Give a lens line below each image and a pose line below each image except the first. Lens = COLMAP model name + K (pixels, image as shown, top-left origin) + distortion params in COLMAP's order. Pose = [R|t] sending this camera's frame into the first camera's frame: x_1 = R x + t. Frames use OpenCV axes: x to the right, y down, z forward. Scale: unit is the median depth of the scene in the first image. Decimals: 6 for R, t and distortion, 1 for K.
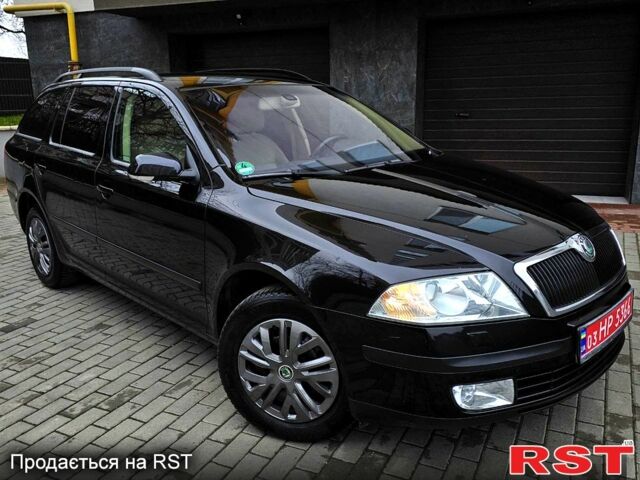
lens RADIAL K [[565.6, 0, 320.0], [0, 565.6, 240.0], [0, 0, 1]] dist [0.001655, 0.000348]
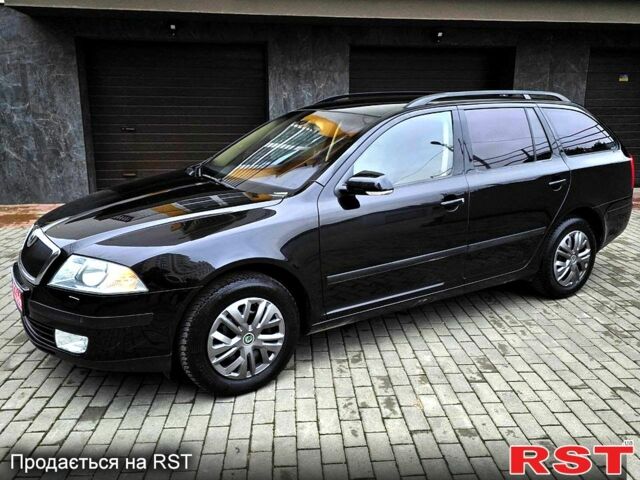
lens RADIAL K [[565.6, 0, 320.0], [0, 565.6, 240.0], [0, 0, 1]] dist [0.001655, 0.000348]
pose [[0.872897, -0.087623, 0.479972, -0.451800], [0.098294, 0.995153, 0.002912, -0.007017], [-0.477901, 0.044637, 0.877279, 0.038904]]
